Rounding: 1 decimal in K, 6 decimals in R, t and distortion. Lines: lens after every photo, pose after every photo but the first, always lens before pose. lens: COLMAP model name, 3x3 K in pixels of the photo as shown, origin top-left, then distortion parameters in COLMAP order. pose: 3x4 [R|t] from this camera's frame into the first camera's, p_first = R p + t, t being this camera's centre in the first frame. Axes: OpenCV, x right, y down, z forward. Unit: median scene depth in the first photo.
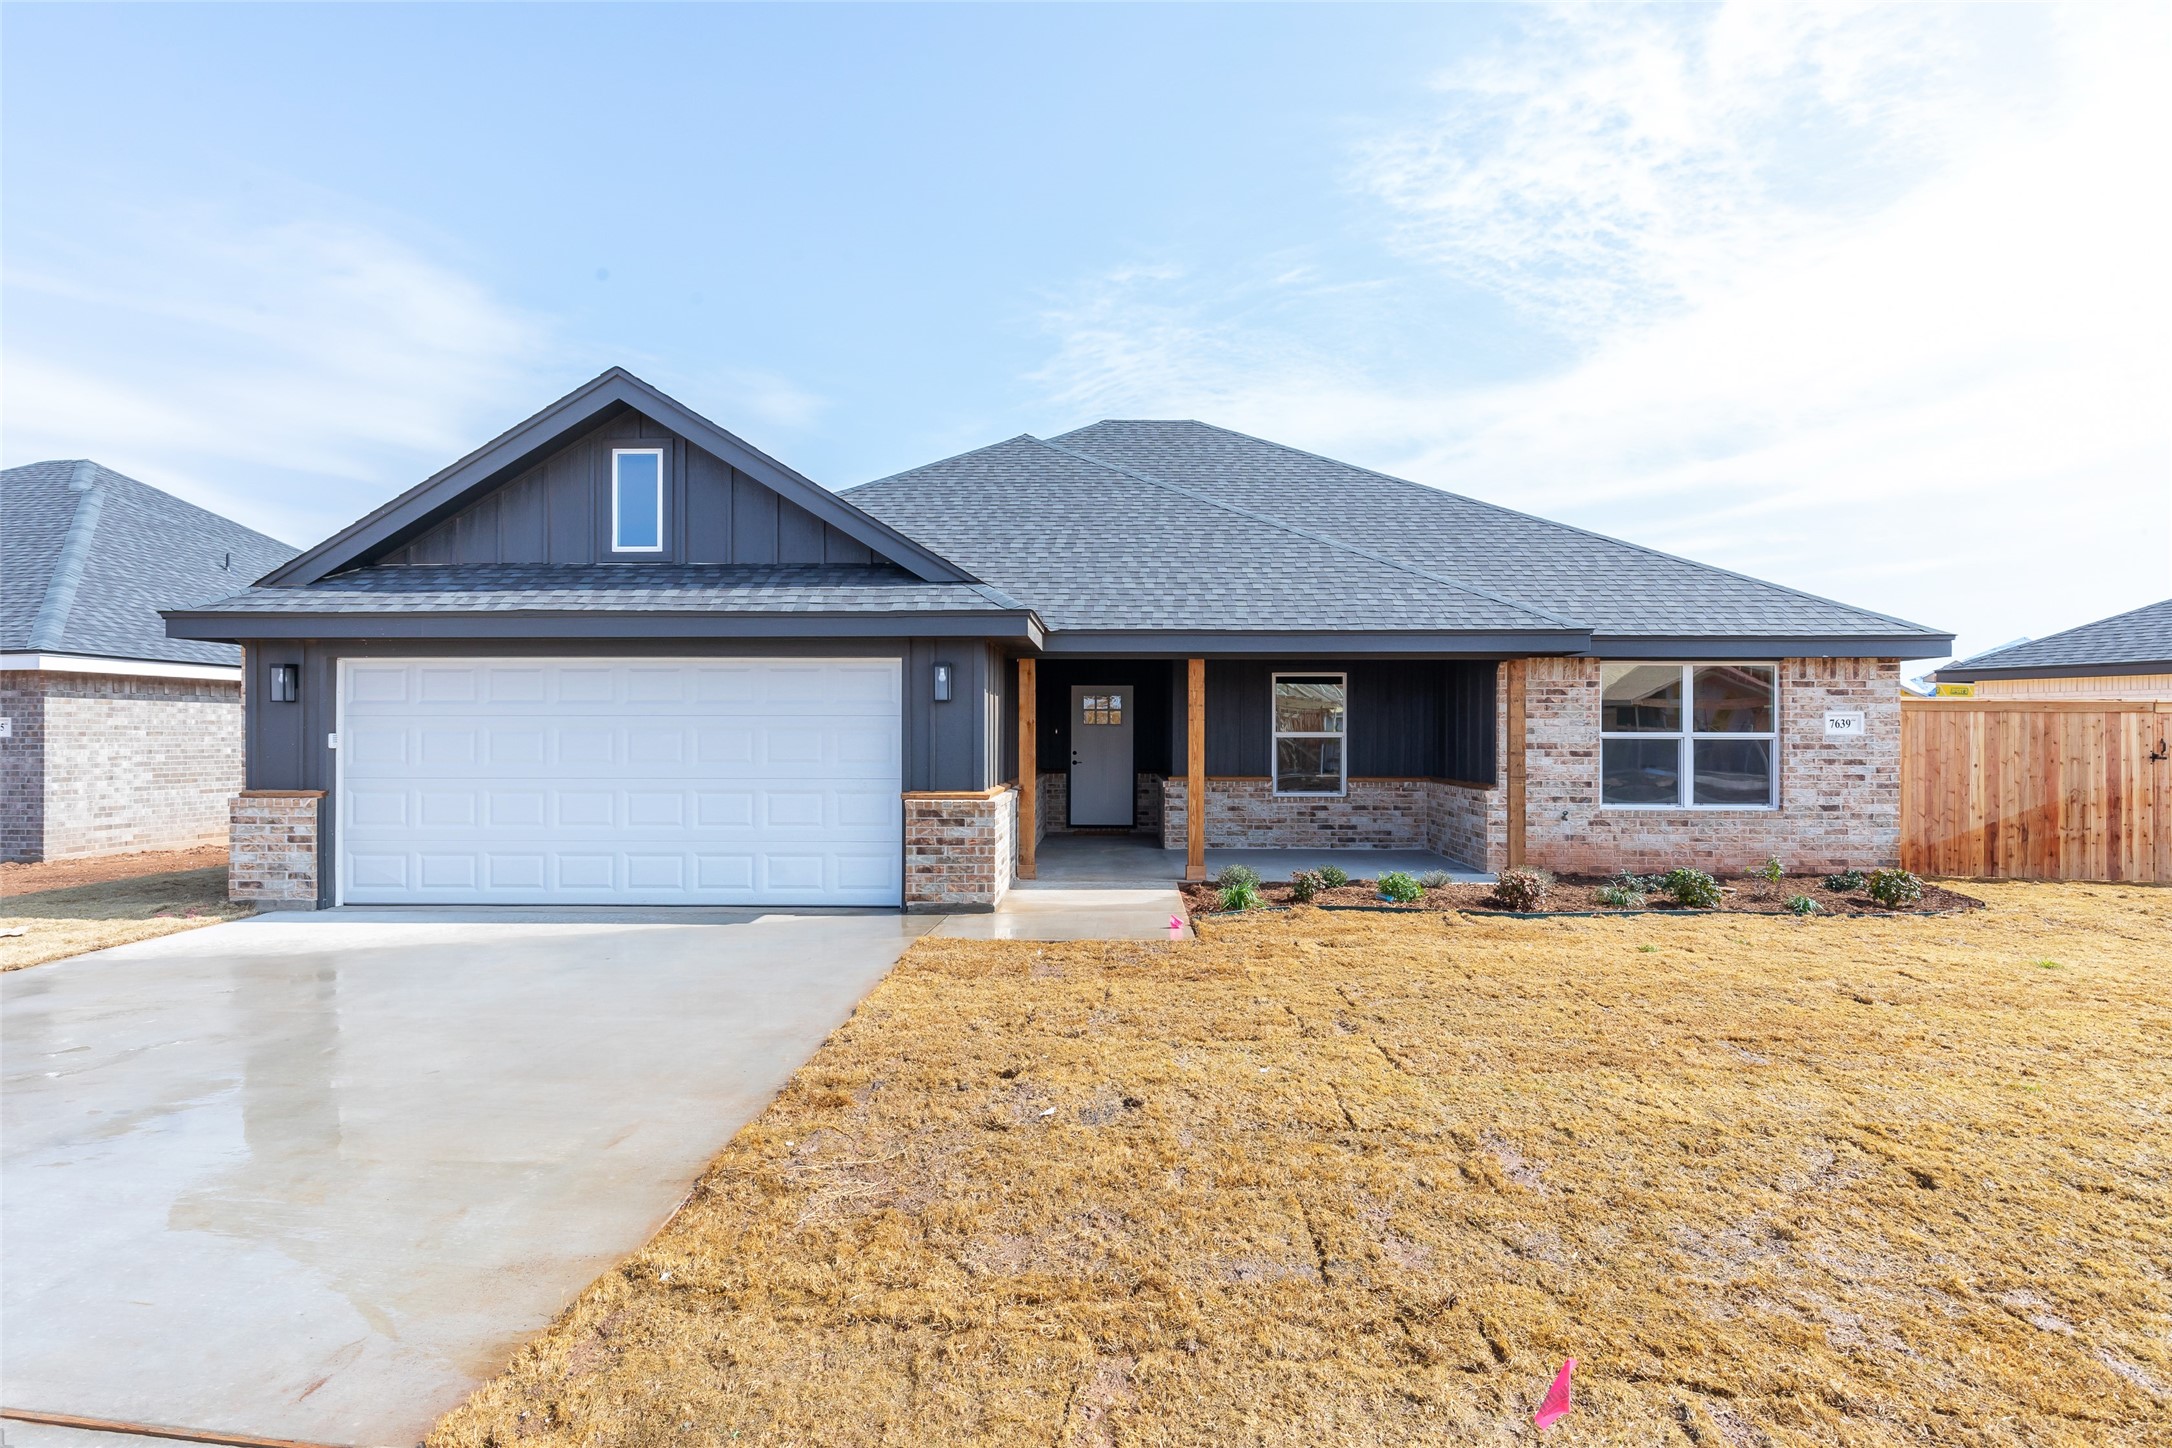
lens RADIAL K [[1264.4, 0, 1085.7], [0, 1264.4, 731.9], [0, 0, 1]] dist [0.001121, -0.000391]
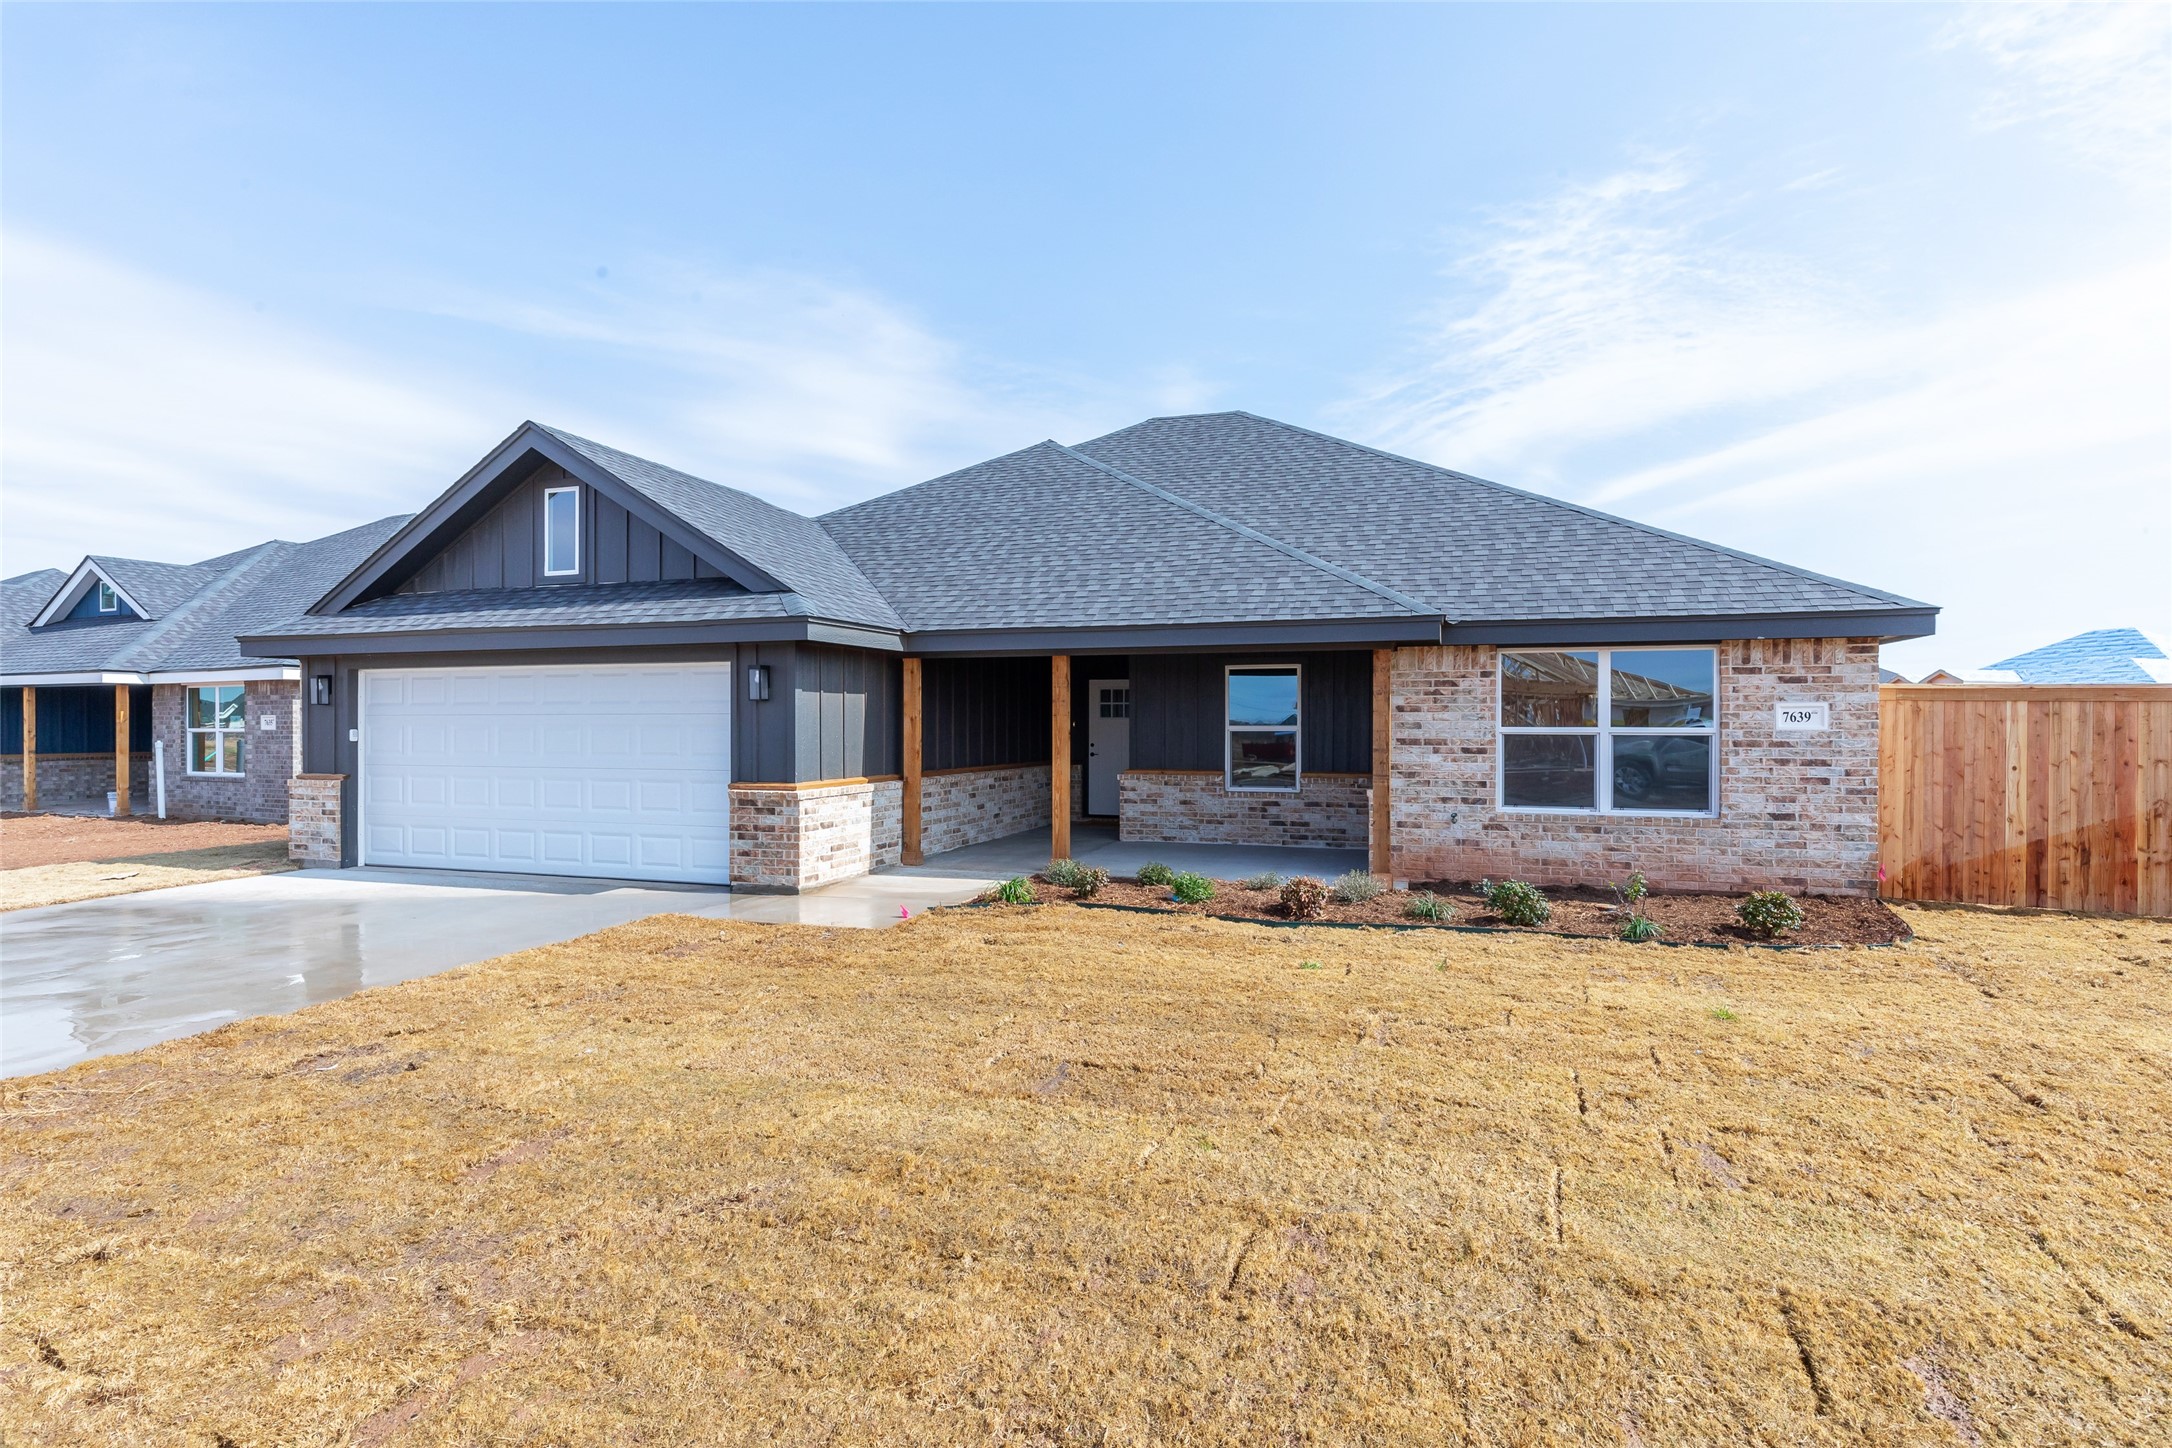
lens RADIAL K [[1196.7, 0, 1088.5], [0, 1196.7, 717.5], [0, 0, 1]] dist [-0.000951, 0.000027]
pose [[0.944325, -0.002878, -0.329003, 0.413639], [0.002266, 0.999995, -0.002242, -0.005322], [0.329008, 0.001372, 0.944326, 0.093221]]
